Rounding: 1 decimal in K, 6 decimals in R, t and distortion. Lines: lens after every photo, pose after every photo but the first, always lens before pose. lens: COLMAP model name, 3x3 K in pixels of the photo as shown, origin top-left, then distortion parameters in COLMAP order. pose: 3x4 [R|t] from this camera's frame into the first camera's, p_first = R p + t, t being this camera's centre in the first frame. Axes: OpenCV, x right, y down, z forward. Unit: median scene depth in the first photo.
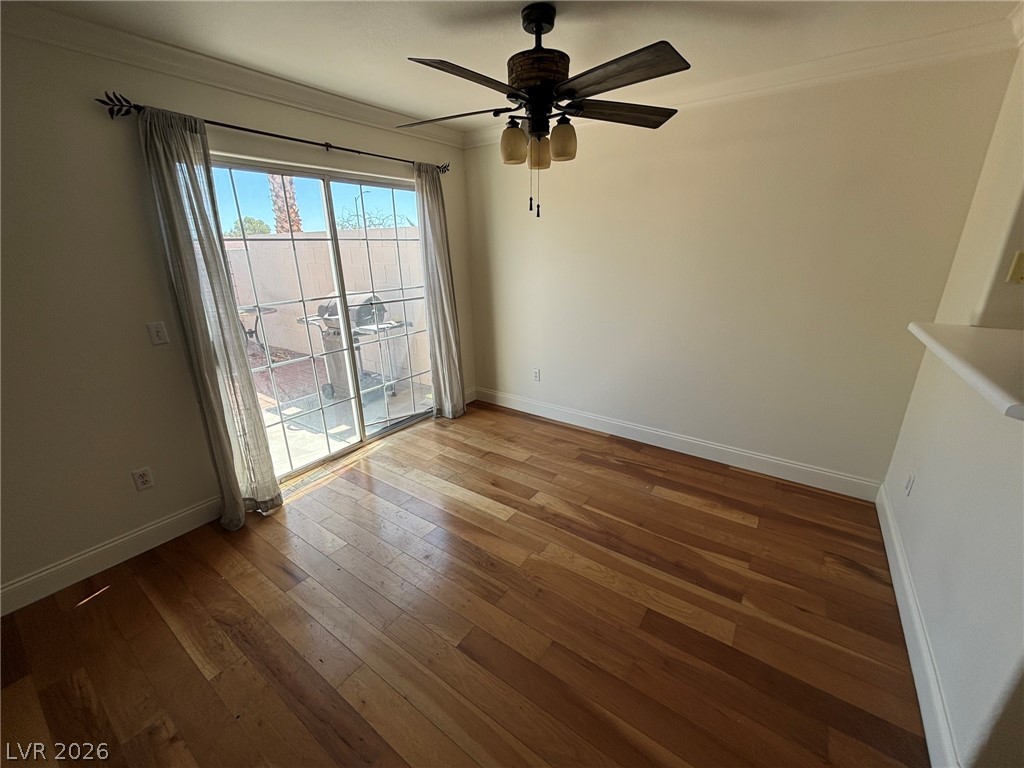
lens RADIAL K [[410.5, 0, 511.9], [0, 410.5, 382.6], [0, 0, 1]] dist [-0.002790, 0.000577]
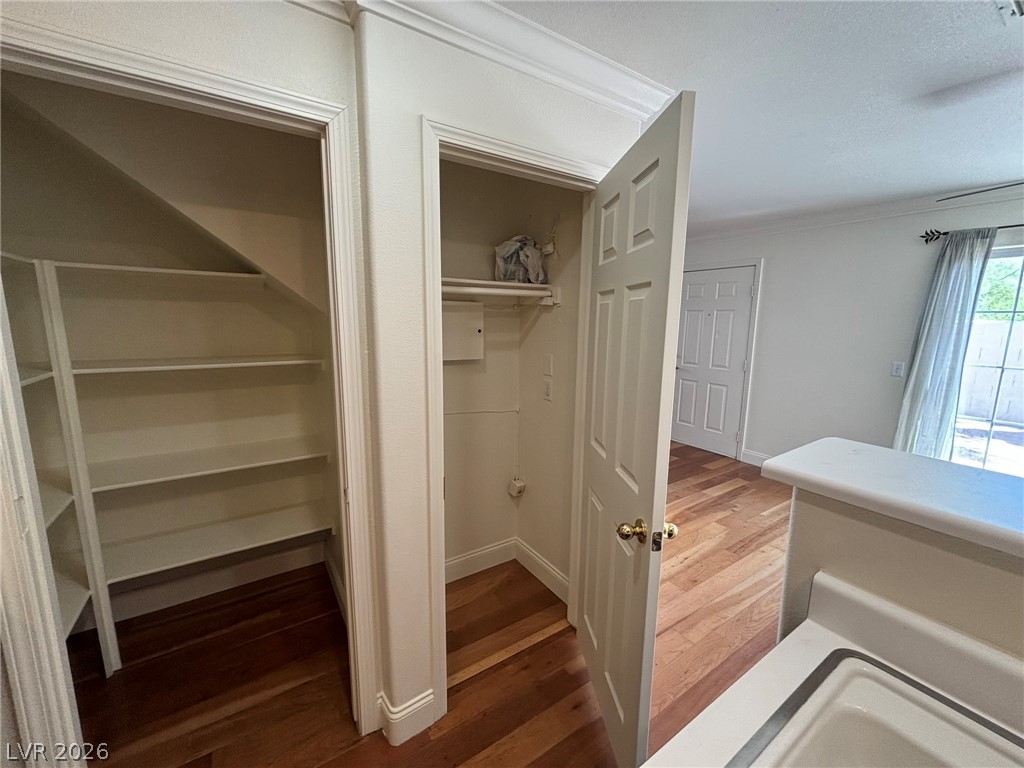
lens RADIAL K [[410.5, 0, 511.9], [0, 410.5, 382.6], [0, 0, 1]] dist [-0.002790, 0.000577]
pose [[-0.366166, 0.155852, -0.917405, 1.056502], [-0.297951, 0.914337, 0.274252, -0.059959], [0.881560, 0.373763, -0.288363, 0.154478]]
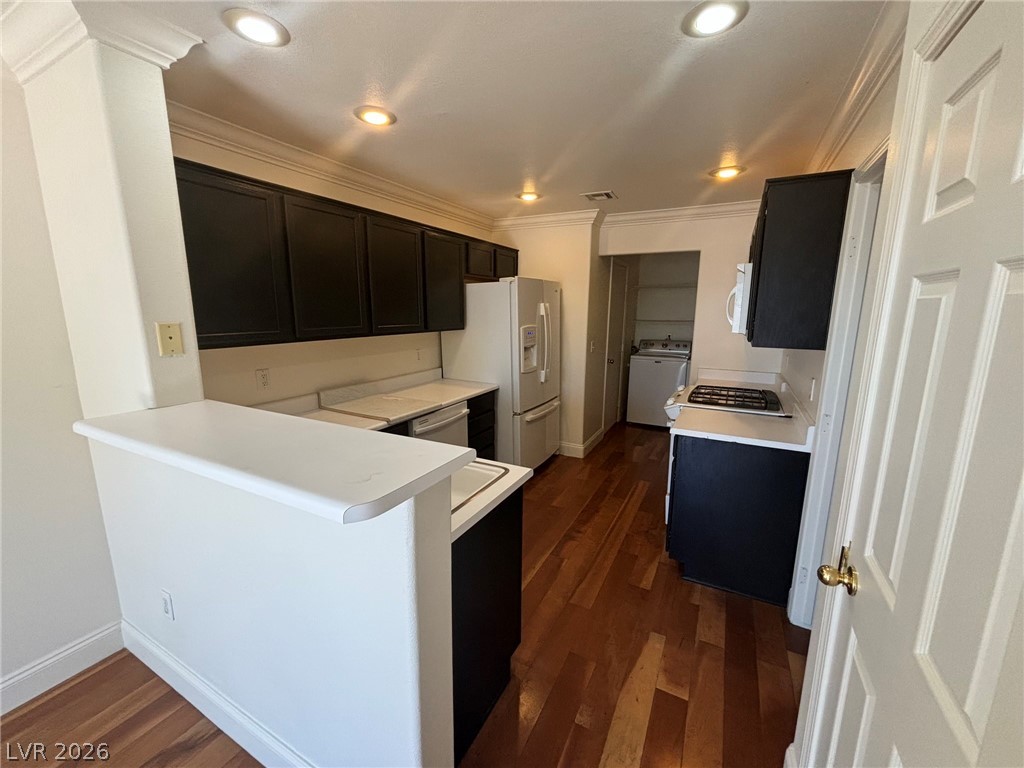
lens RADIAL K [[410.5, 0, 511.9], [0, 410.5, 382.6], [0, 0, 1]] dist [-0.002790, 0.000577]
pose [[-0.126084, -0.163584, 0.978439, 0.165672], [0.313015, 0.929364, 0.195715, -0.088565], [-0.941342, 0.330942, -0.065974, 0.252224]]
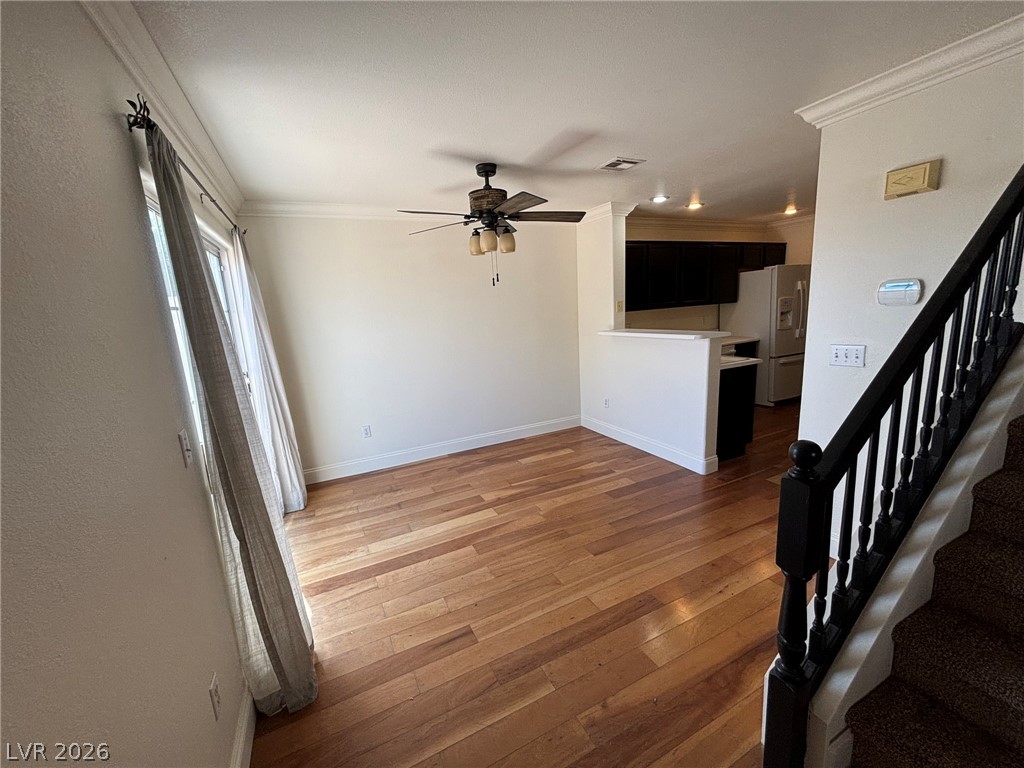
lens RADIAL K [[410.5, 0, 511.9], [0, 410.5, 382.6], [0, 0, 1]] dist [-0.002790, 0.000577]
pose [[0.478664, -0.182858, 0.858745, -1.062608], [0.327398, 0.944702, 0.018670, -0.059707], [-0.814672, 0.272215, 0.512063, 0.221155]]
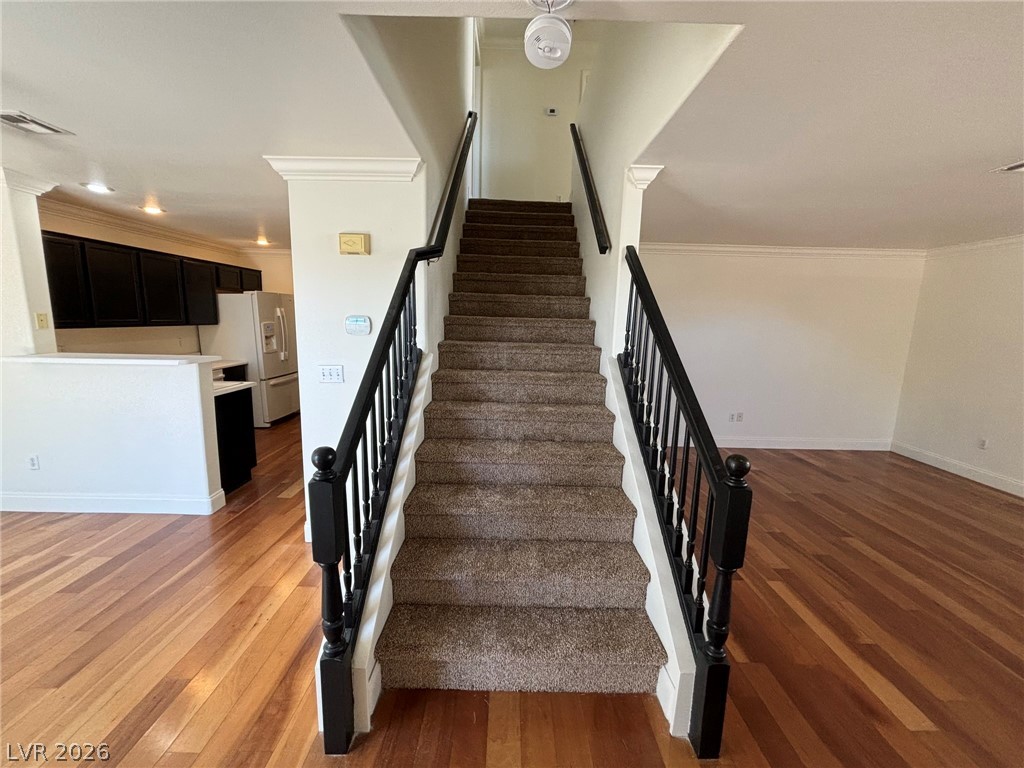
lens RADIAL K [[410.5, 0, 511.9], [0, 410.5, 382.6], [0, 0, 1]] dist [-0.002790, 0.000577]
pose [[-0.584472, -0.130547, 0.800844, -1.101339], [0.238811, 0.915583, 0.323540, -0.079240], [-0.775475, 0.380350, -0.503956, 0.255762]]
